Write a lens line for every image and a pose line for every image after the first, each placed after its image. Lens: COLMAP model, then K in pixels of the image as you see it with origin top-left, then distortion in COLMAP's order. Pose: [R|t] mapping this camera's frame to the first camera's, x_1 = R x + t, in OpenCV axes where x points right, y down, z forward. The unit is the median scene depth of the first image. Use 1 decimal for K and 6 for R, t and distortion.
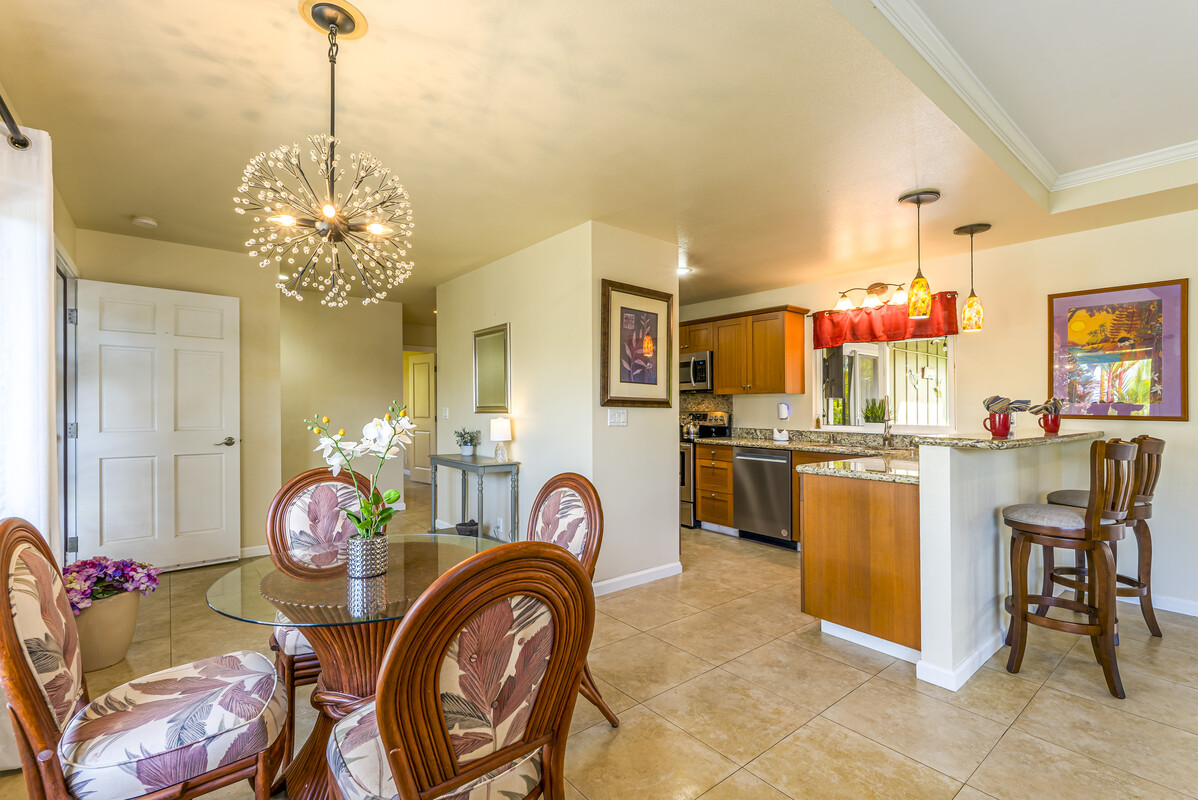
lens RADIAL K [[534.4, 0, 604.4], [0, 534.4, 400.5], [0, 0, 1]] dist [-0.003587, 0.000743]
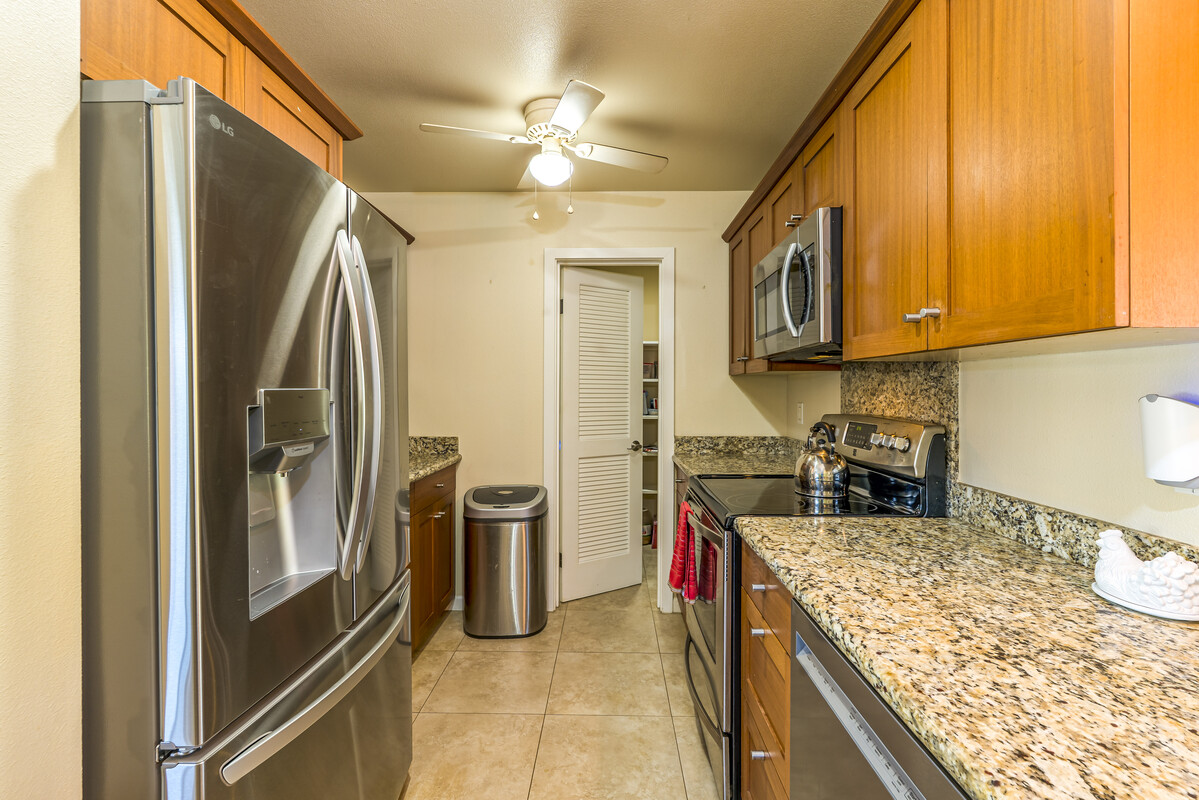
lens RADIAL K [[530.6, 0, 605.0], [0, 530.6, 386.6], [0, 0, 1]] dist [0.001422, -0.000017]
pose [[0.770279, -0.011279, -0.637607, 0.414135], [0.016130, 0.999868, 0.001798, -0.001544], [0.637502, -0.011670, 0.770360, 1.022401]]
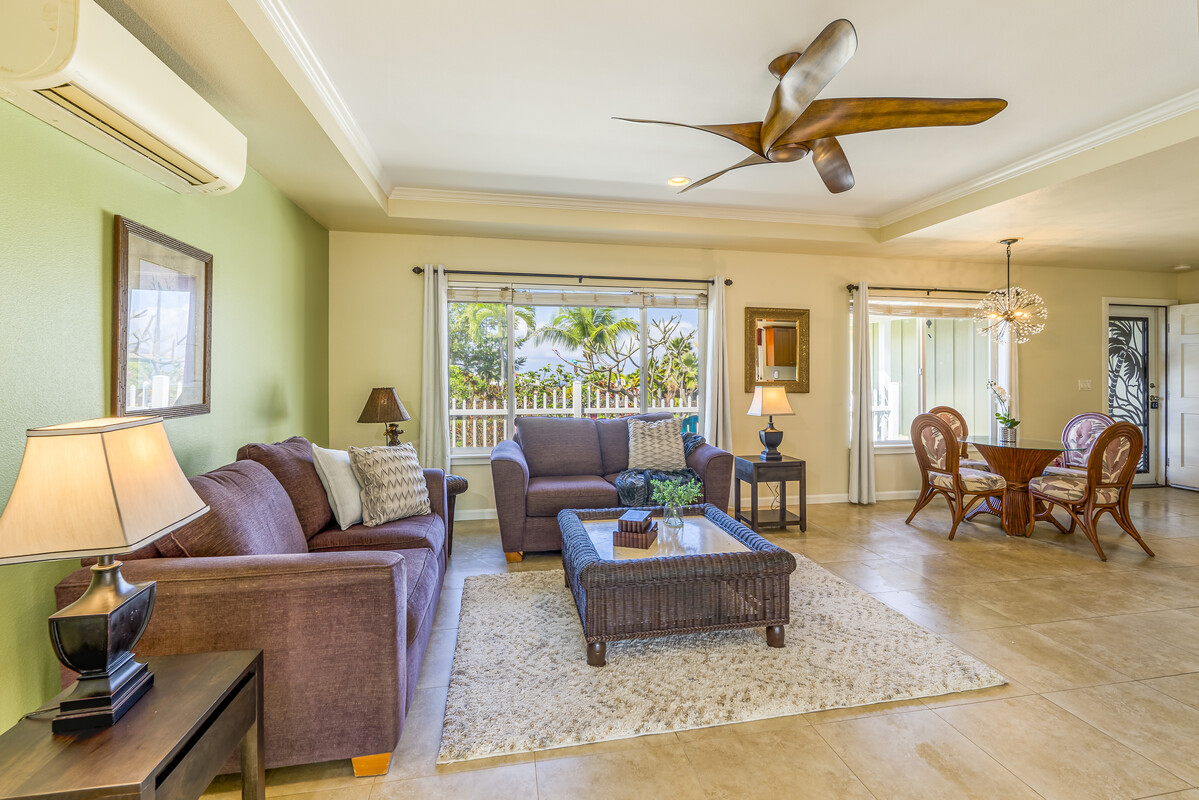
lens RADIAL K [[541.2, 0, 601.7], [0, 541.2, 369.7], [0, 0, 1]] dist [-0.002553, 0.000241]
pose [[-0.476395, -0.010730, -0.879166, 1.279166], [0.002893, 0.999901, -0.013772, -0.007191], [0.879227, -0.009104, -0.476317, 0.200965]]
